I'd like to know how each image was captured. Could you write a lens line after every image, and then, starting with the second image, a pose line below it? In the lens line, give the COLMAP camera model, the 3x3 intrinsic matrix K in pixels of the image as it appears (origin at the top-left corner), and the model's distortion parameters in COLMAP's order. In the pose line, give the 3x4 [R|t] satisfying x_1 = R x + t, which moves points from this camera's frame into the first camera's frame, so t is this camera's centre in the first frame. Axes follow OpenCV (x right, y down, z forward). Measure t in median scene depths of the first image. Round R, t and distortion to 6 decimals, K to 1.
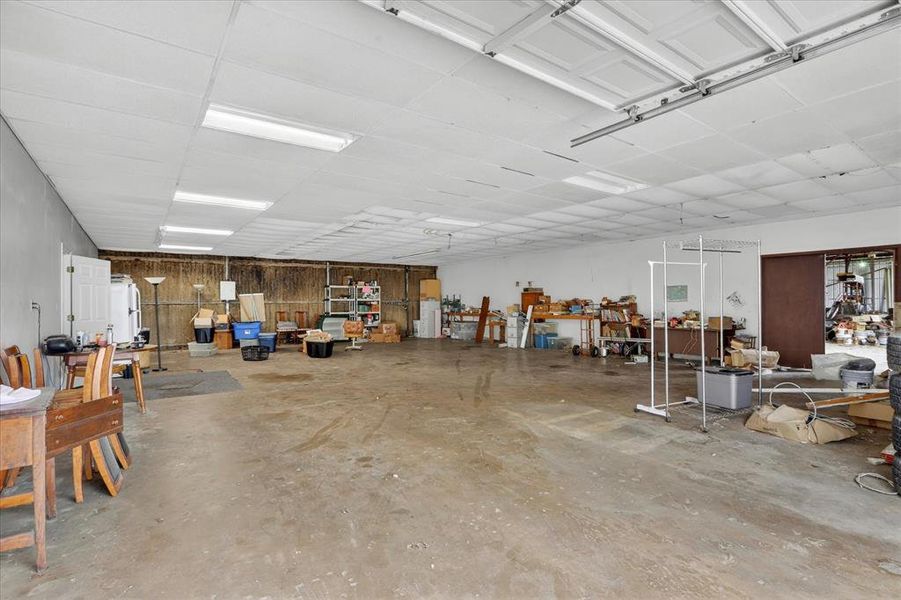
lens RADIAL K [[439.8, 0, 450.5], [0, 439.8, 300.0], [0, 0, 1]] dist [-0.030922, 0.000339]
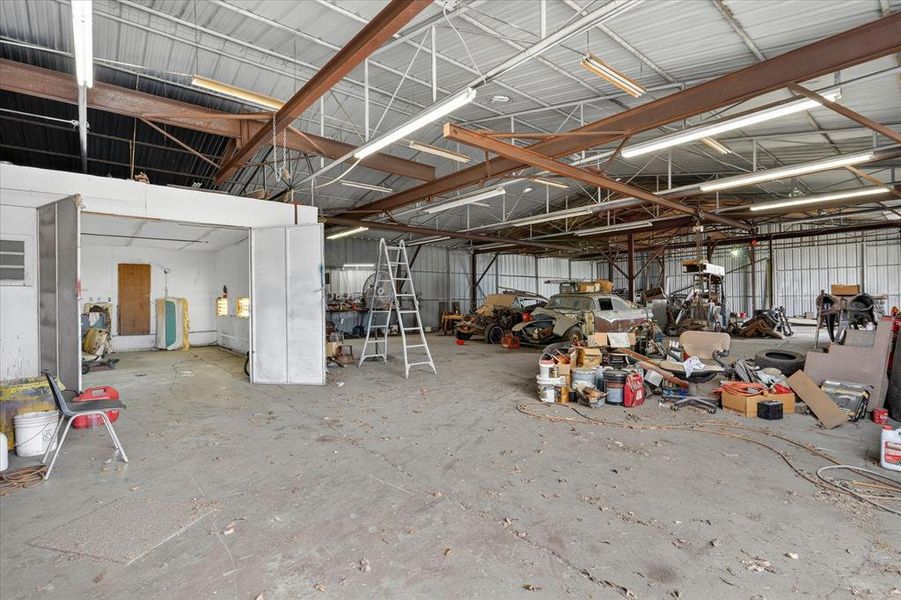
lens RADIAL K [[439.8, 0, 450.5], [0, 439.8, 300.0], [0, 0, 1]] dist [-0.030922, 0.000339]
pose [[0.996206, -0.002899, 0.086976, 0.303788], [0.002559, 0.999989, 0.004021, -0.001681], [-0.086987, -0.003783, 0.996202, 0.211169]]
